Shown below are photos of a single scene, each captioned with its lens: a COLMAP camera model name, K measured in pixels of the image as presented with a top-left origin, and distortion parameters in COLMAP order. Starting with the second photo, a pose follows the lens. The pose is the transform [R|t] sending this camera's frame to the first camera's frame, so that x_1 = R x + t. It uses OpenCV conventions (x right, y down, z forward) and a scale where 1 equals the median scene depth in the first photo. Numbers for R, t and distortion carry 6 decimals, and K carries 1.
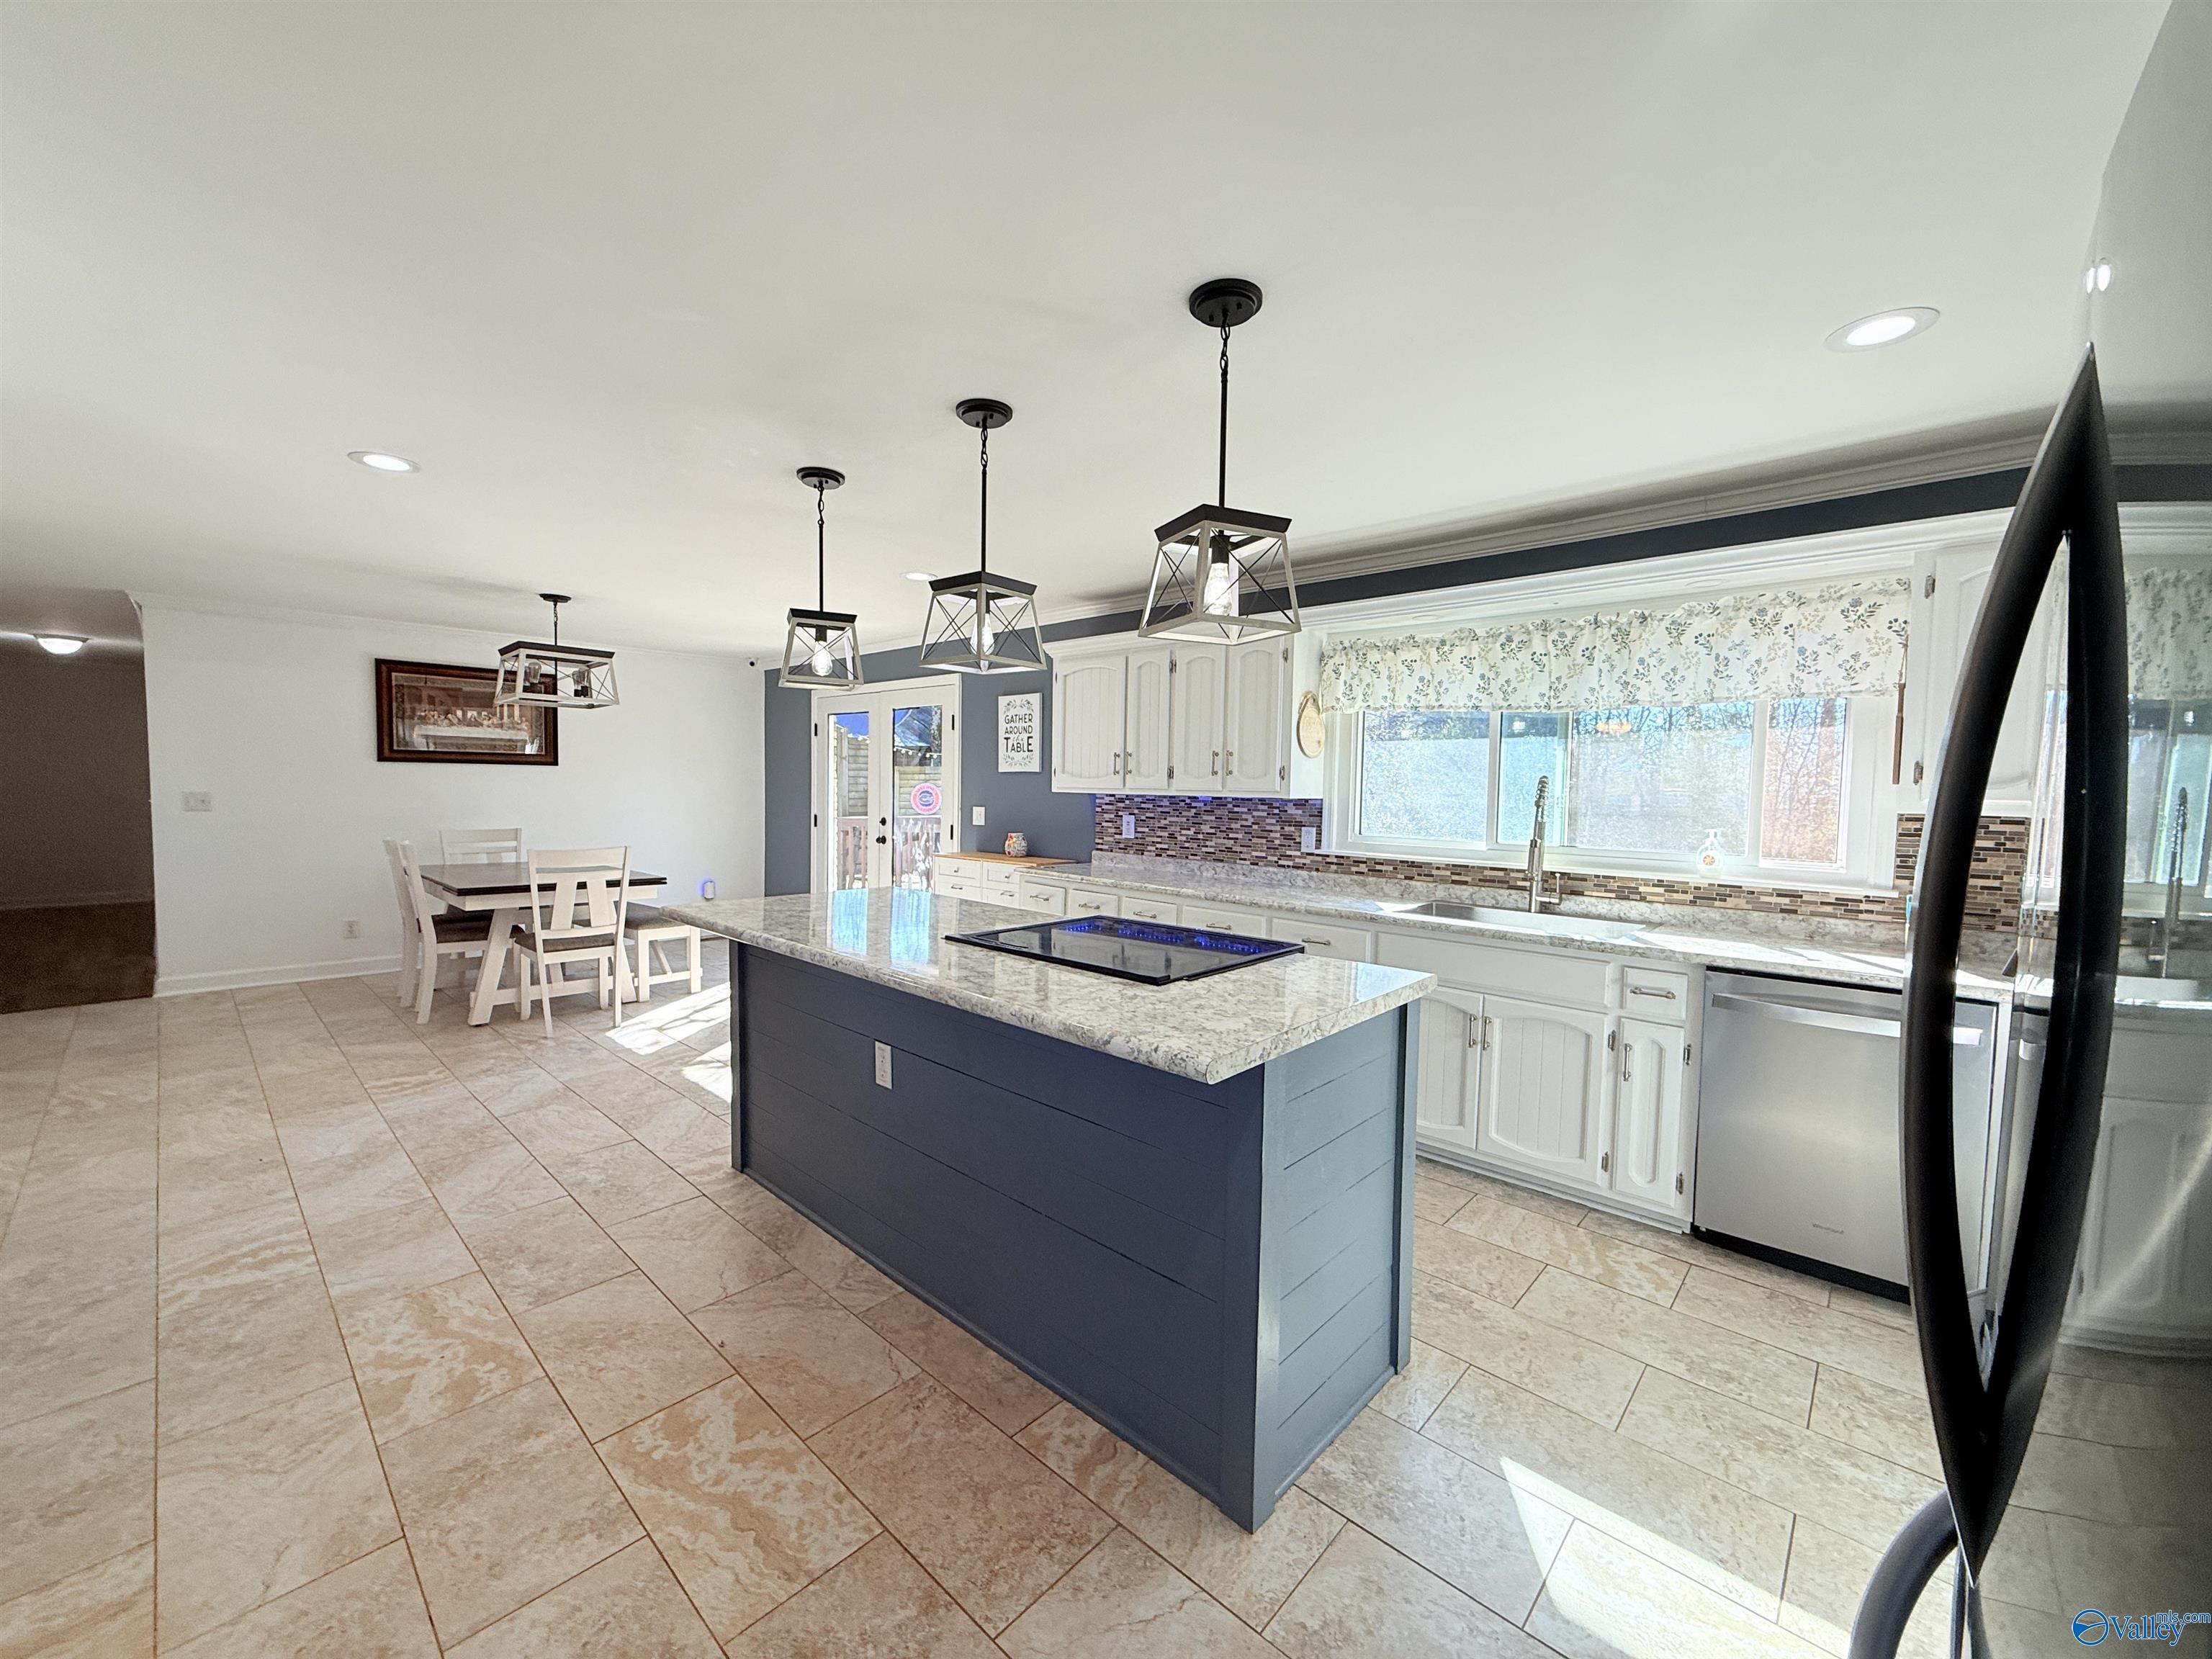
lens RADIAL K [[871.9, 0, 1101.9], [0, 871.9, 833.5], [0, 0, 1]] dist [-0.000002, -0.000158]
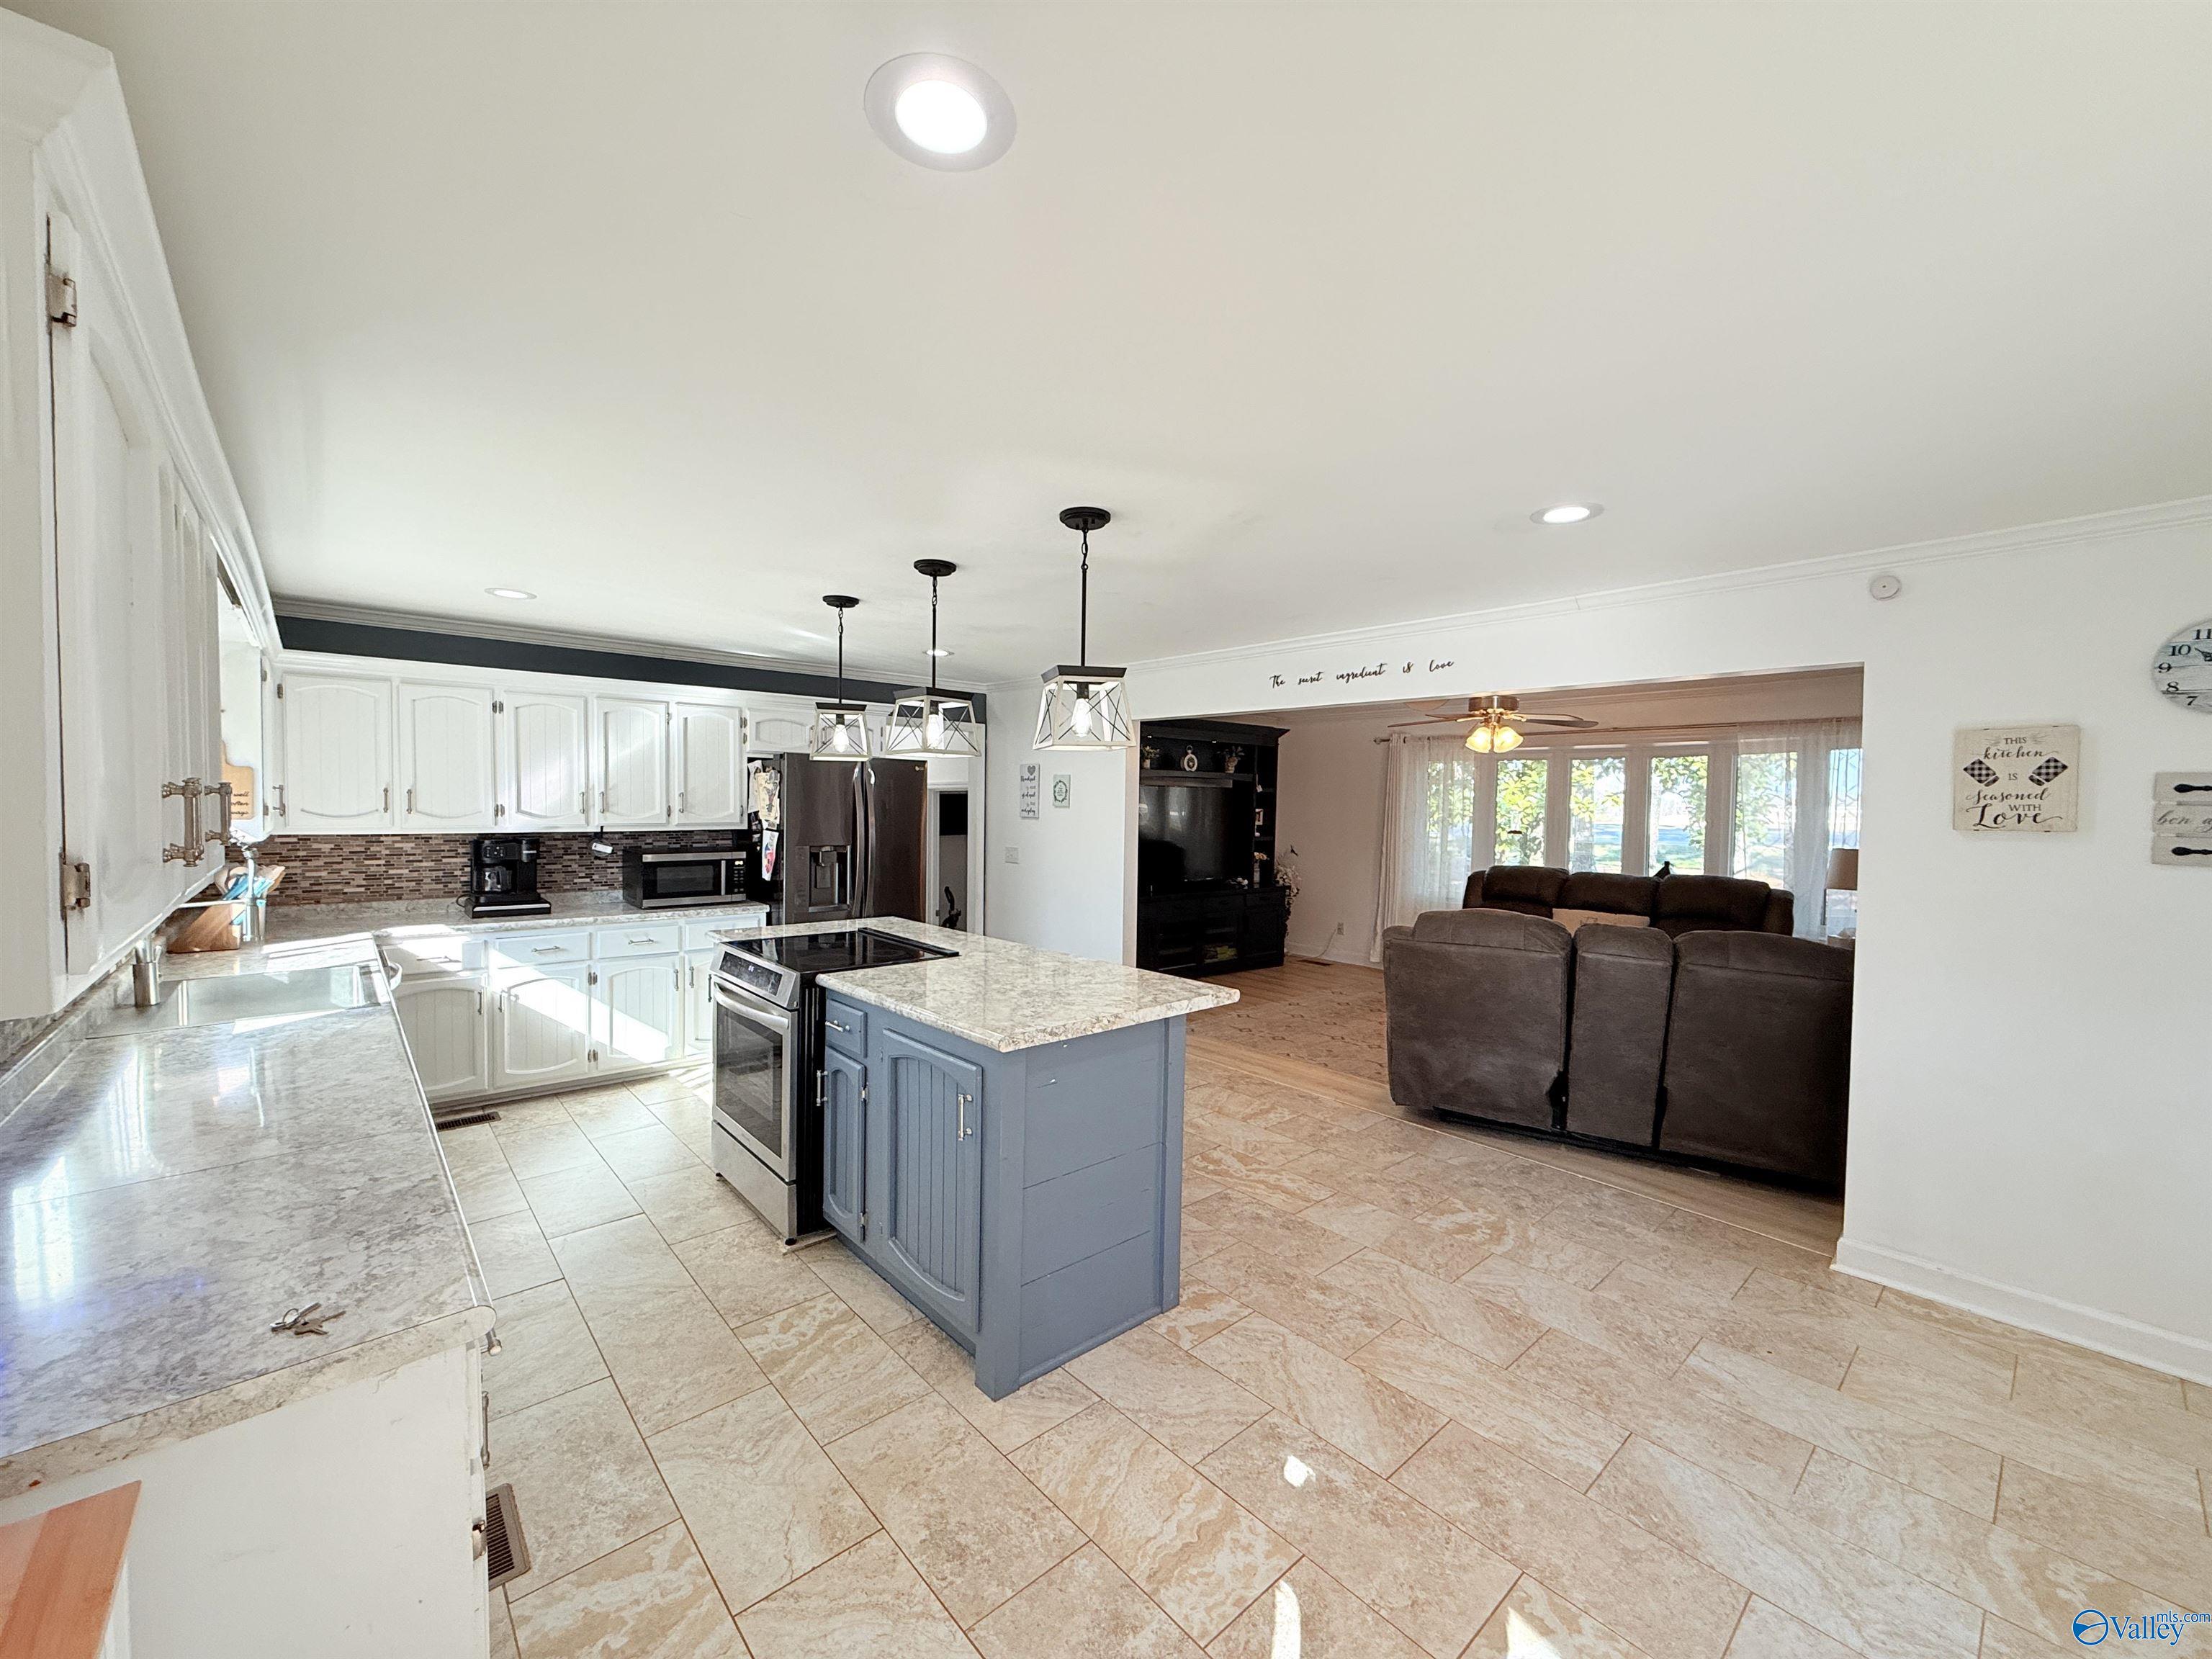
lens RADIAL K [[871.9, 0, 1101.9], [0, 871.9, 833.5], [0, 0, 1]] dist [-0.000002, -0.000158]
pose [[-0.994597, -0.035220, 0.097657, -0.284667], [-0.026185, 0.995386, 0.092306, -0.109080], [-0.100457, 0.089250, -0.990930, 1.244953]]
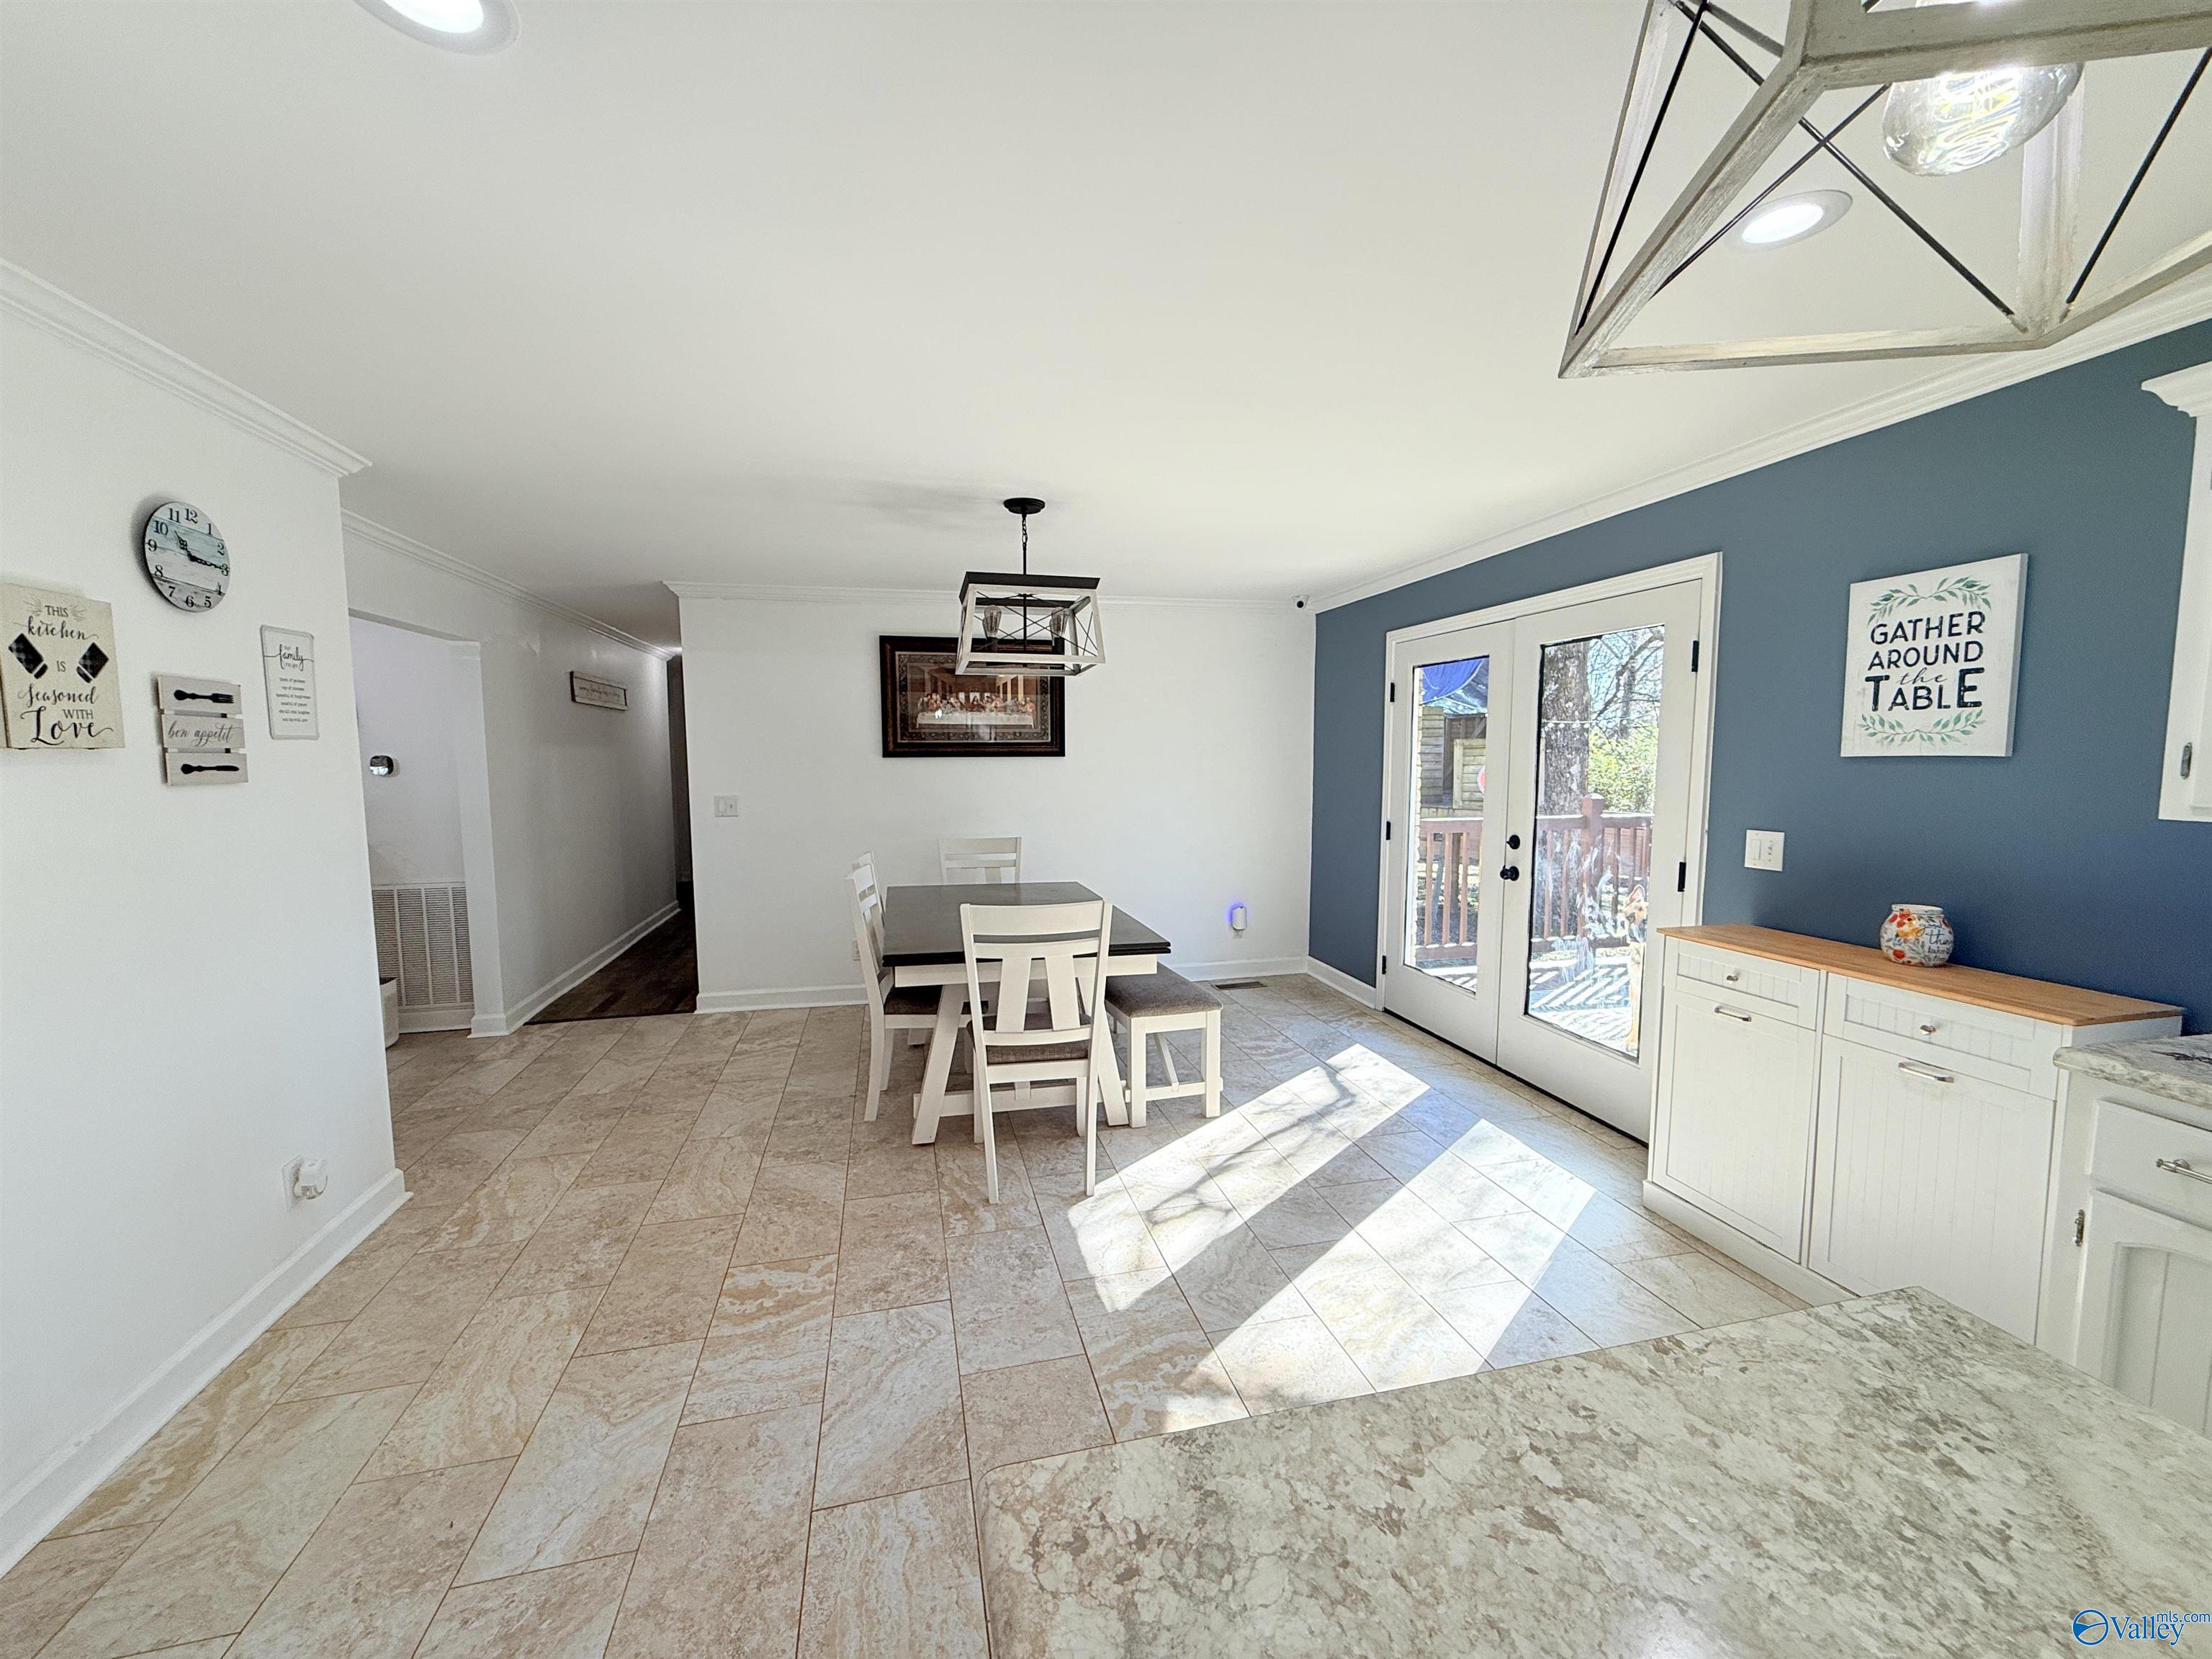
lens RADIAL K [[871.9, 0, 1101.9], [0, 871.9, 833.5], [0, 0, 1]] dist [-0.000002, -0.000158]
pose [[0.832598, 0.029535, -0.553090, -0.233985], [-0.011764, 0.999295, 0.035654, -0.054397], [0.553753, -0.023179, 0.832359, 0.536845]]
